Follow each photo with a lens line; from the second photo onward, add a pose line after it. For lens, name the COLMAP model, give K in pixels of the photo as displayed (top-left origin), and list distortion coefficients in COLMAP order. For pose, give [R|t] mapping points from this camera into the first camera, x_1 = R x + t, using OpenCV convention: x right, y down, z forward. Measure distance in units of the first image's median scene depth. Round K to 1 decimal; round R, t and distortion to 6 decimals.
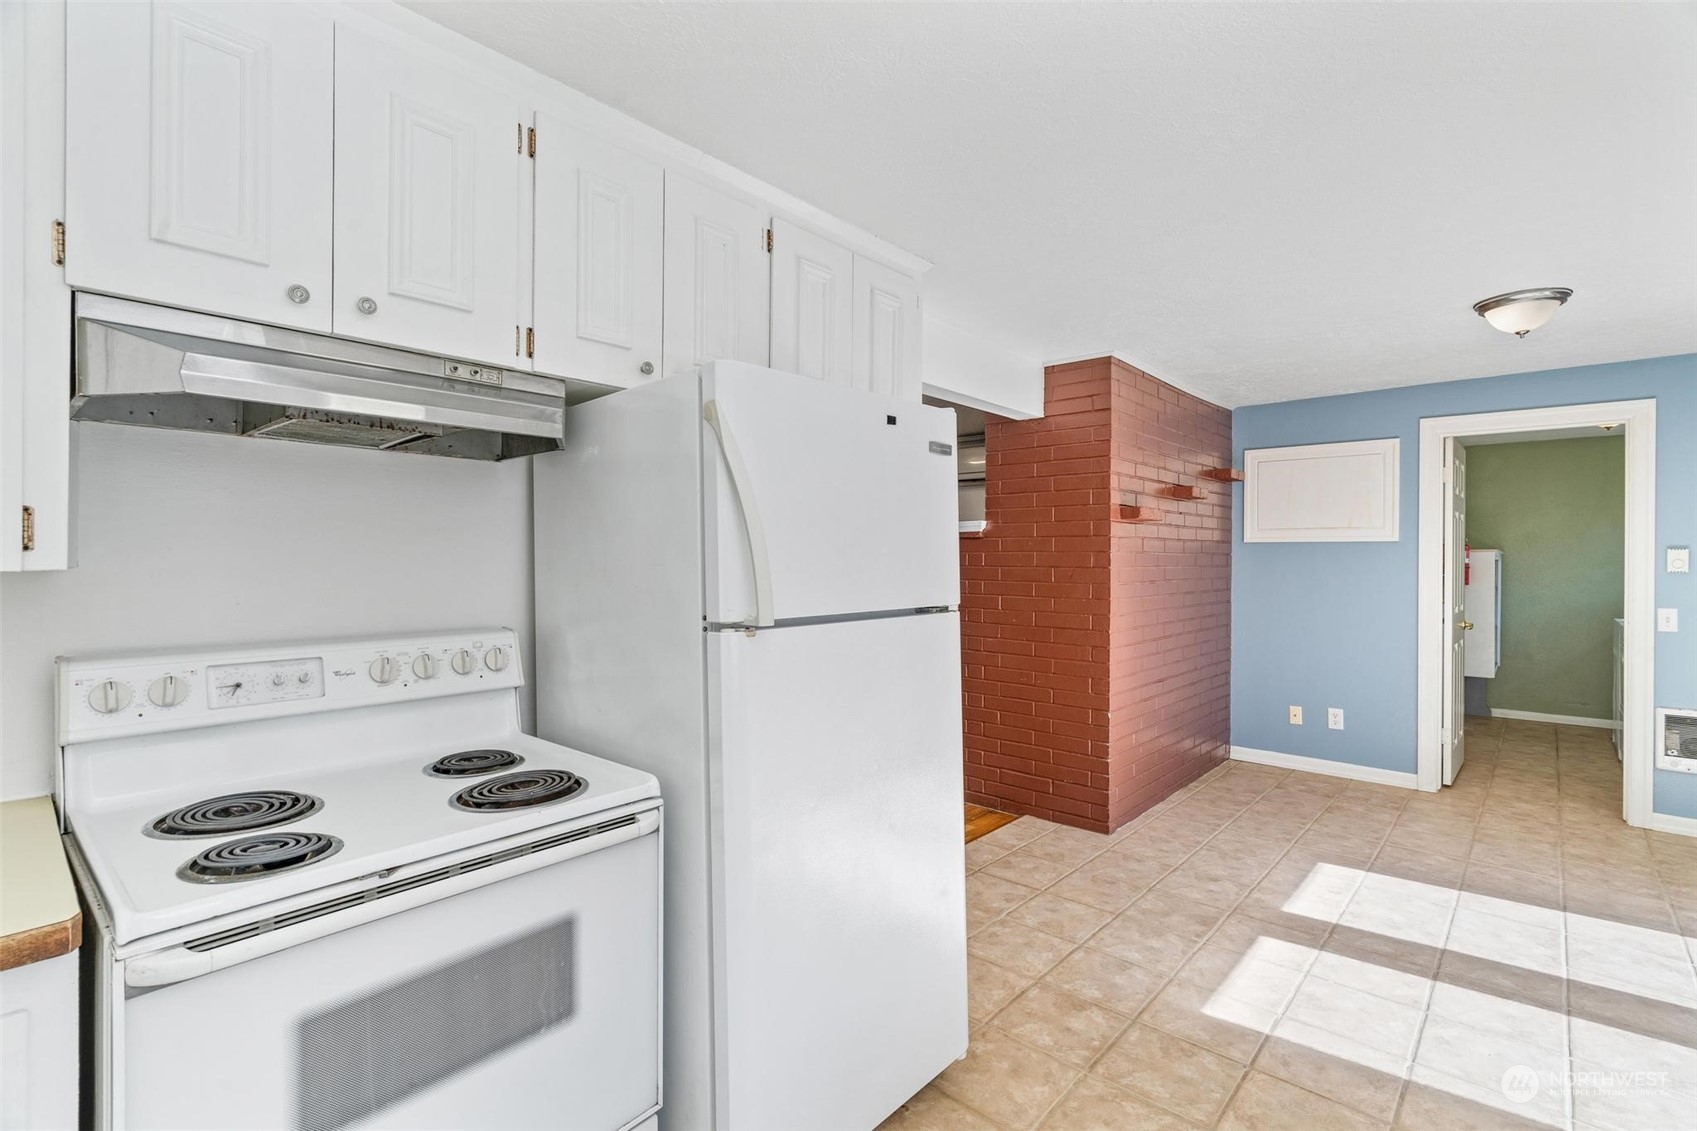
lens RADIAL K [[774.2, 0, 849.8], [0, 774.2, 555.4], [0, 0, 1]] dist [-0.013992, 0.002849]
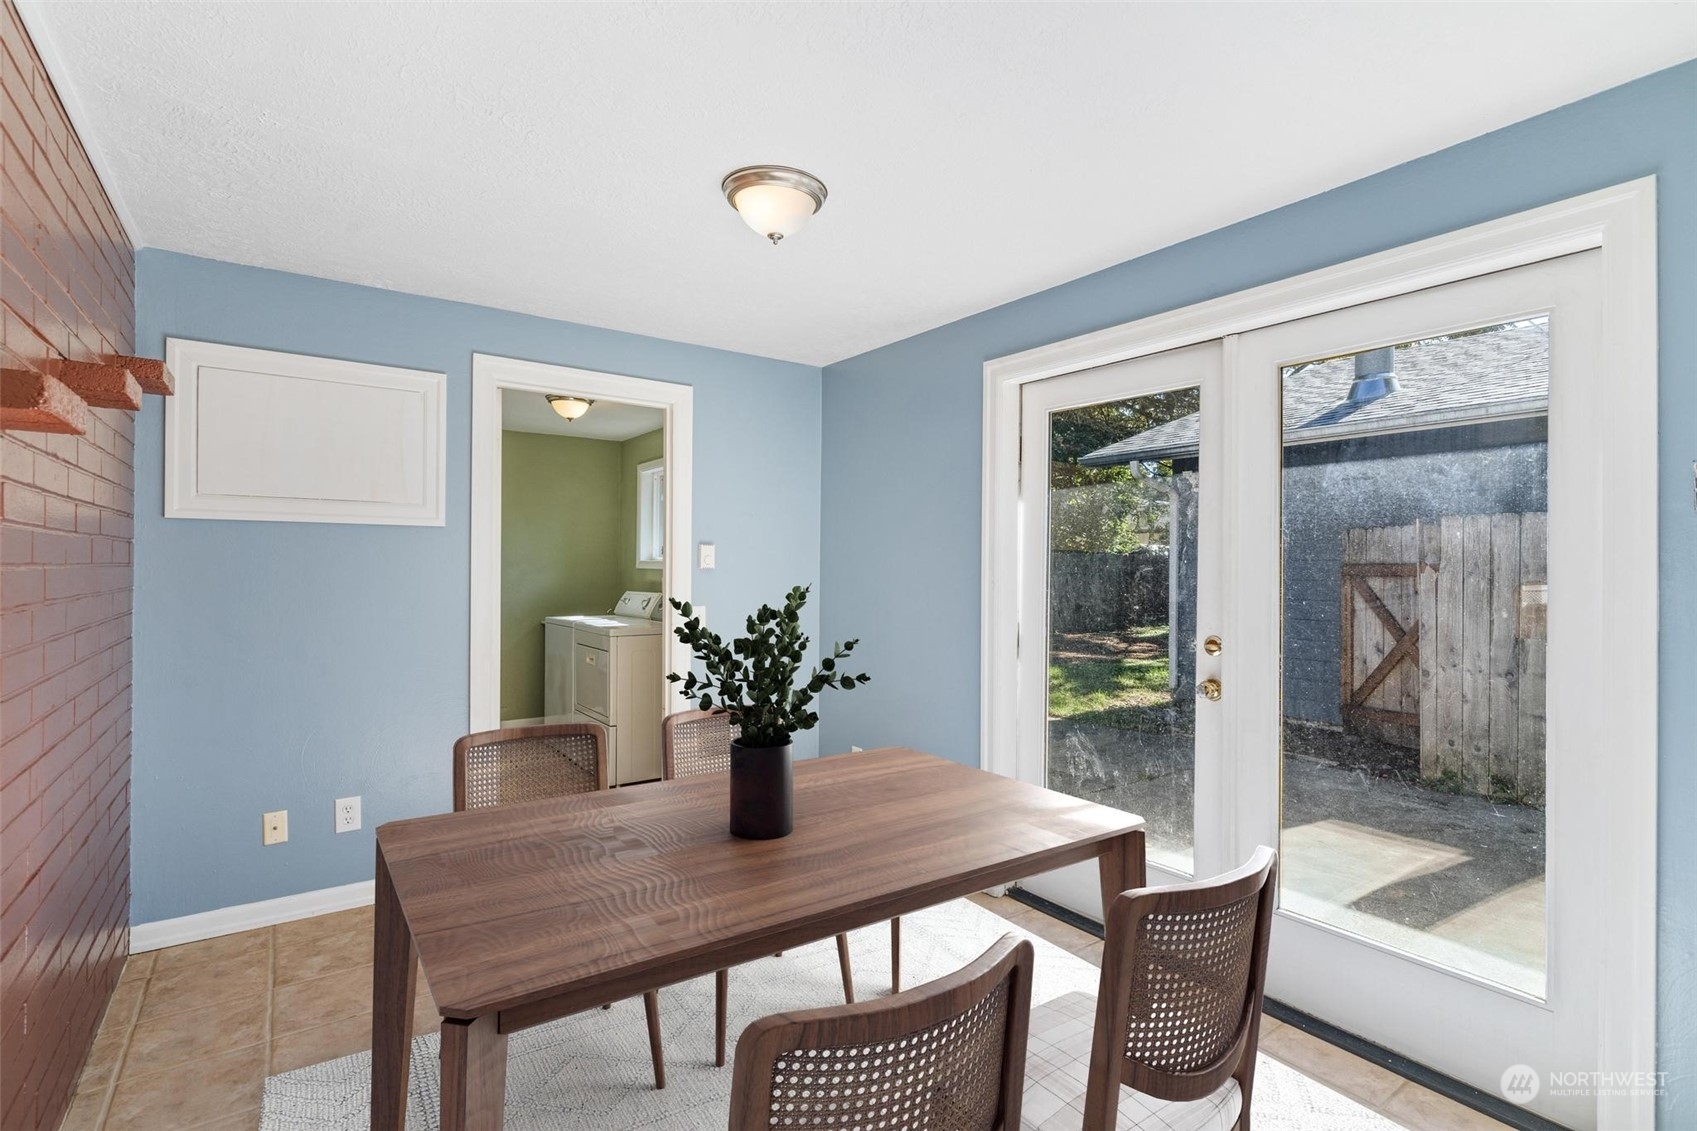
lens RADIAL K [[790.1, 0, 849.6], [0, 790.1, 563.2], [0, 0, 1]] dist [-0.002801, -0.000015]
pose [[0.211449, -0.004377, 0.977379, 0.109015], [-0.007601, 0.999952, 0.006123, 0.006407], [-0.977359, -0.008724, 0.211406, 0.501874]]
